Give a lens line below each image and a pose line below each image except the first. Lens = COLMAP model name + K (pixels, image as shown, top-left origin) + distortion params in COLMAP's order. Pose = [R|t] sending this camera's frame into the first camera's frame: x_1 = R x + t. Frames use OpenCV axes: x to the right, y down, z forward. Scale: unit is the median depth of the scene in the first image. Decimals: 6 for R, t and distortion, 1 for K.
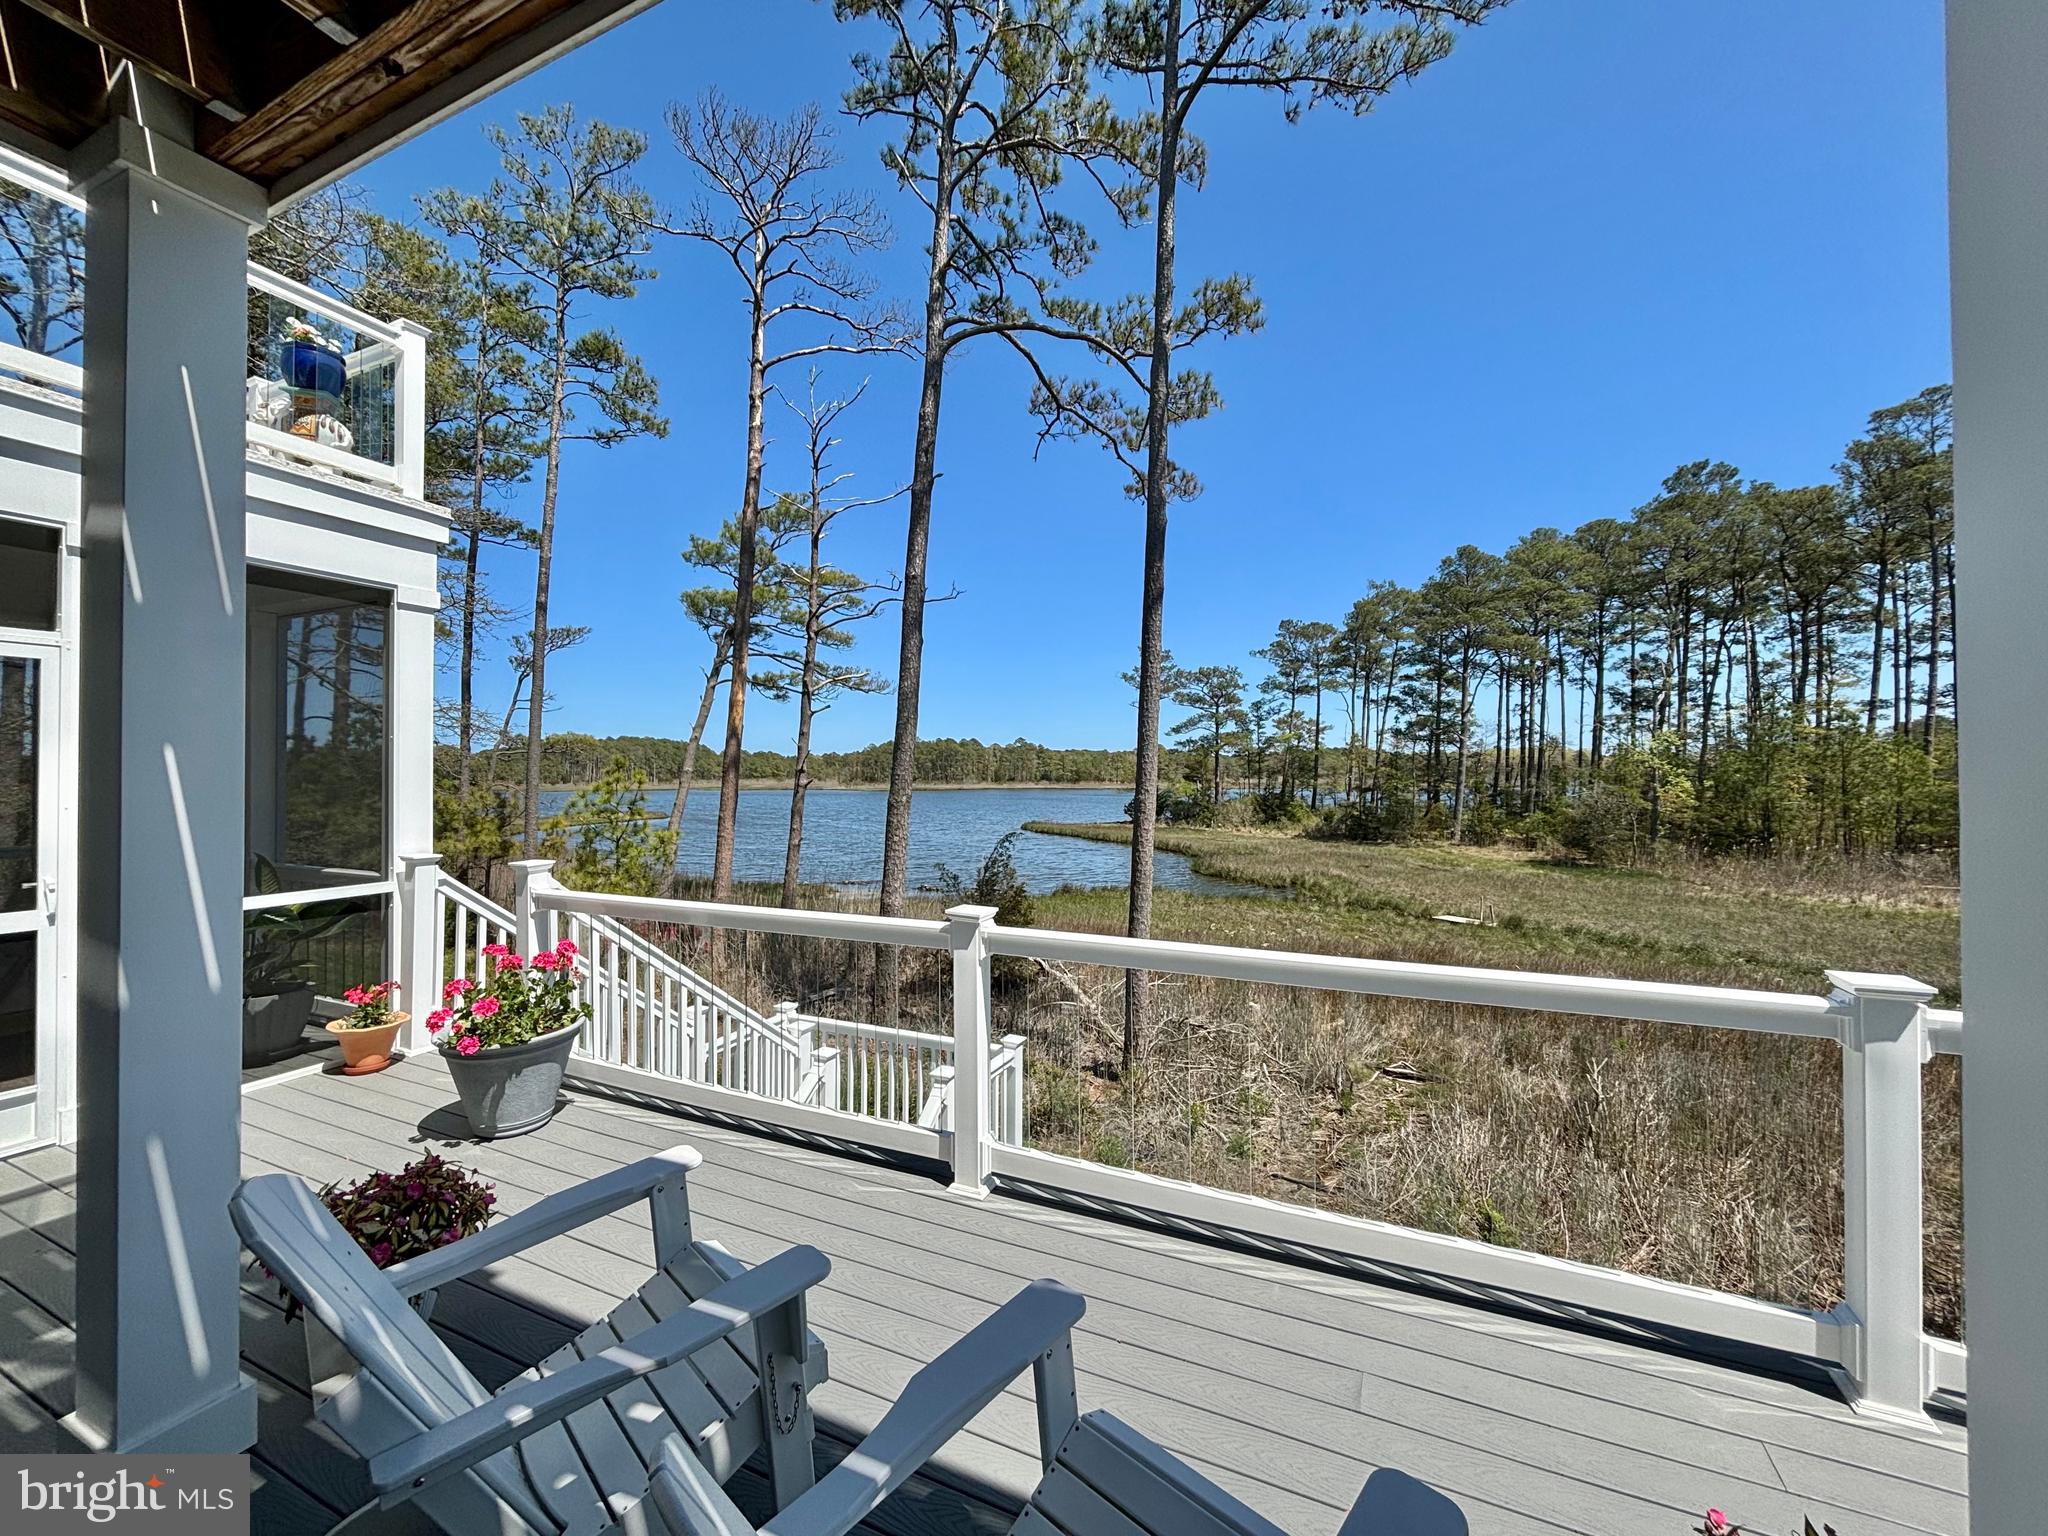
lens RADIAL K [[829.9, 0, 1013.2], [0, 829.9, 767.7], [0, 0, 1]] dist [0.000429, -0.000257]
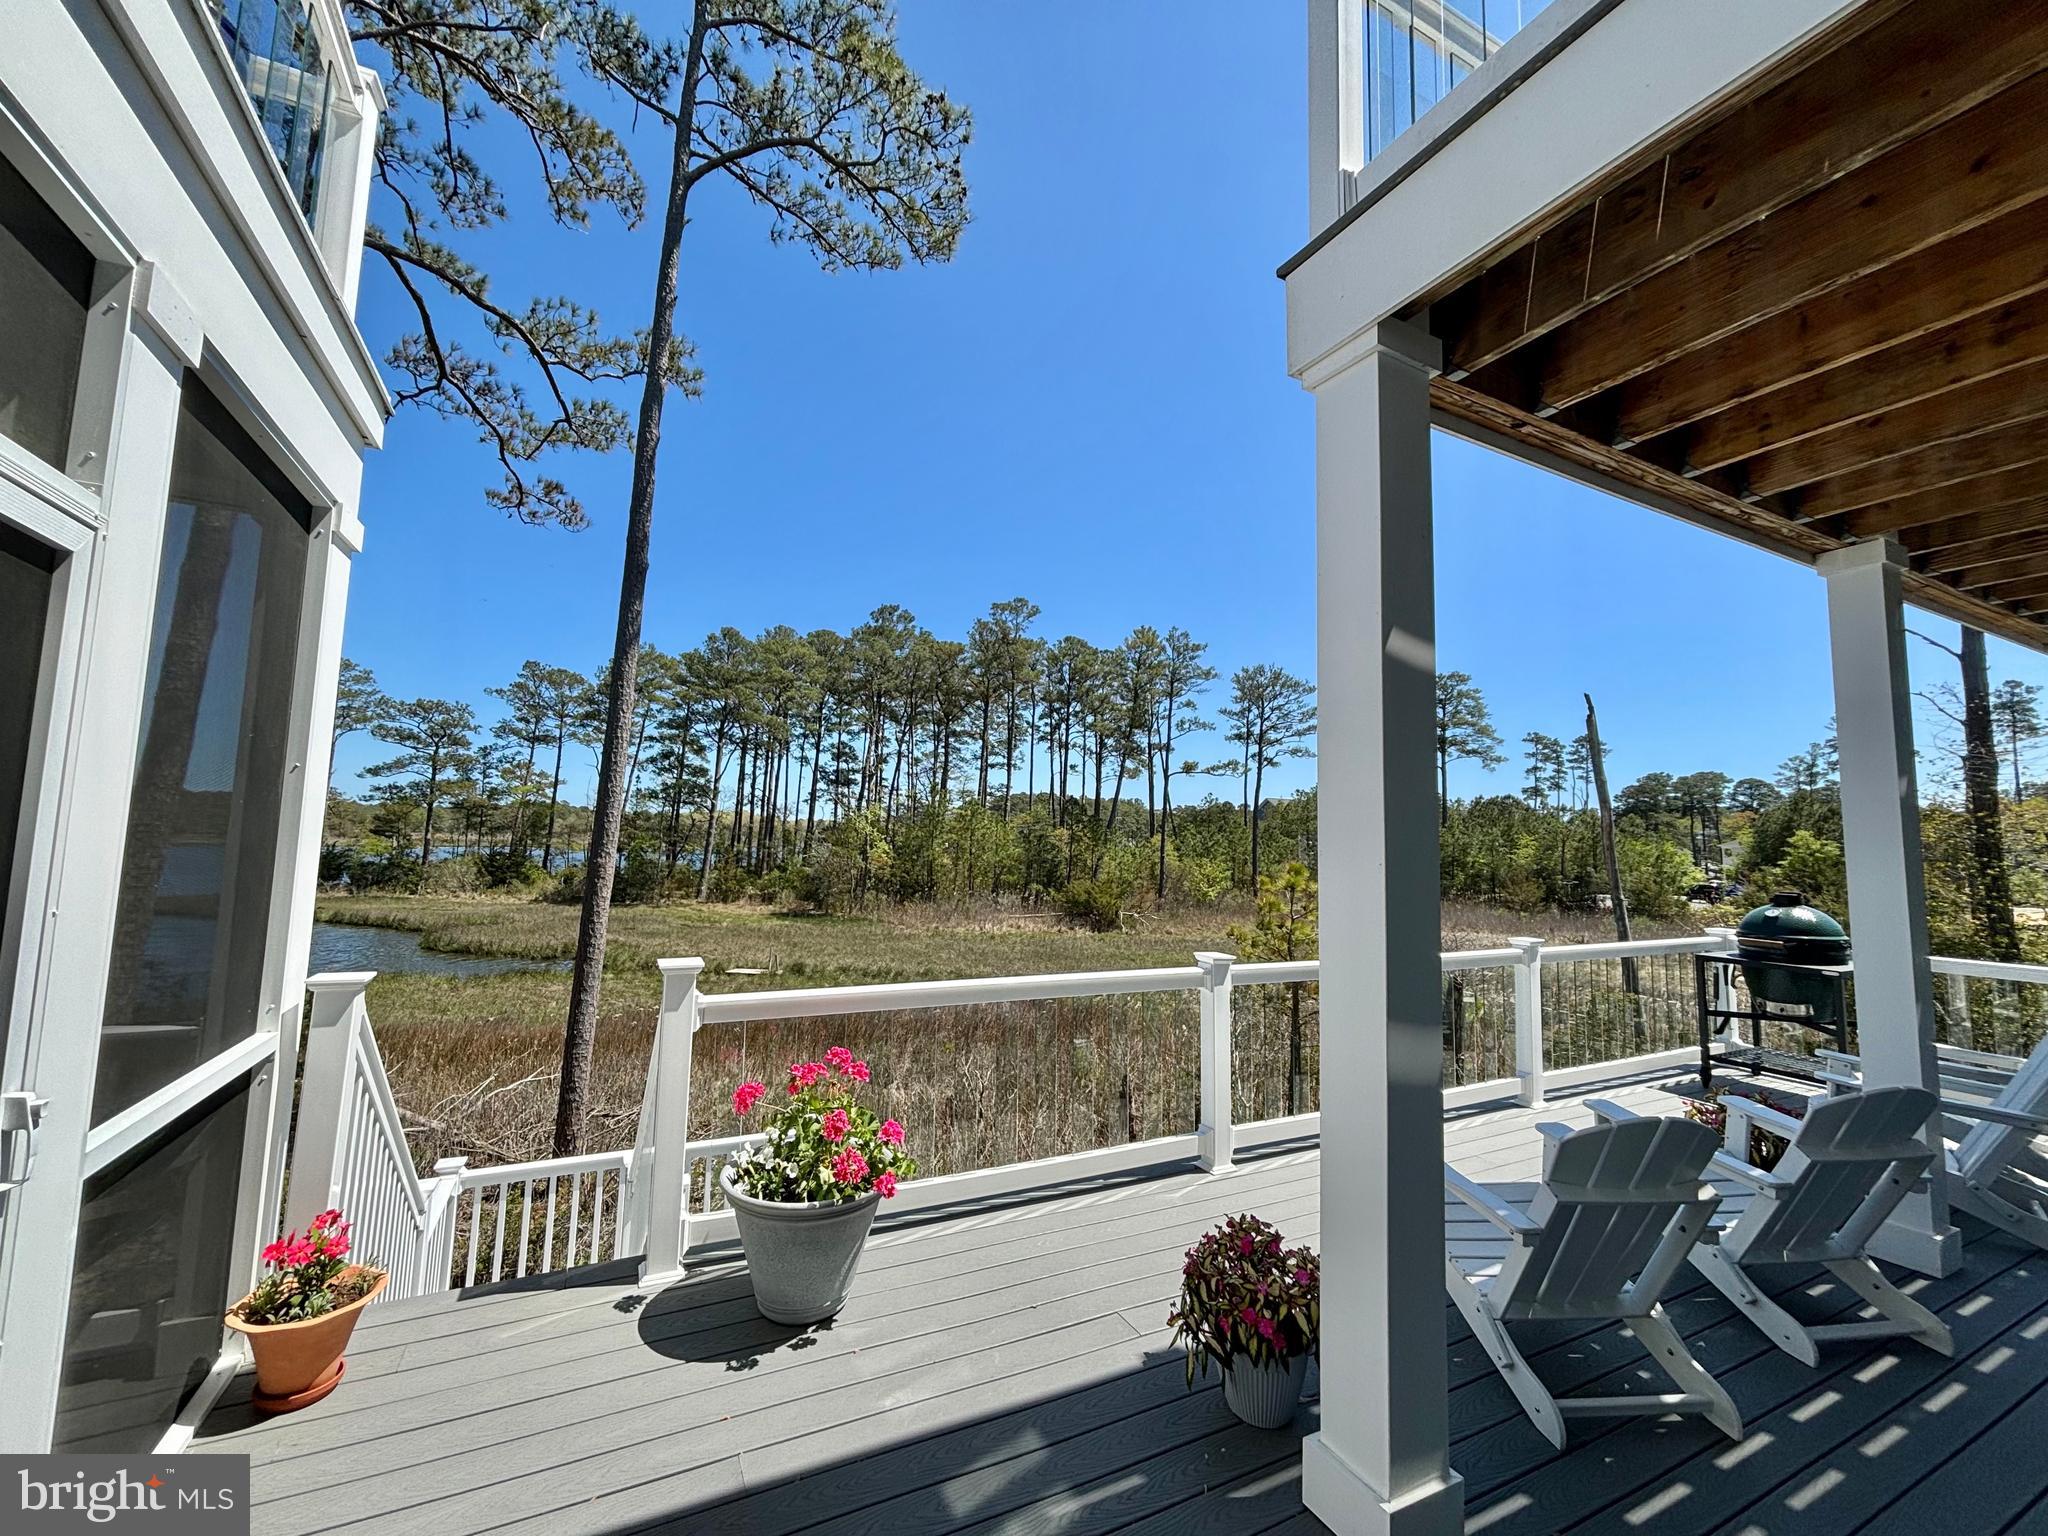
lens RADIAL K [[829.9, 0, 1031.1], [0, 829.9, 759.7], [0, 0, 1]] dist [0.000429, -0.000257]
pose [[0.611201, 0.095994, 0.785633, -0.122188], [-0.032123, 0.994808, -0.096562, 0.000208], [-0.790823, 0.033782, 0.611111, 0.038333]]
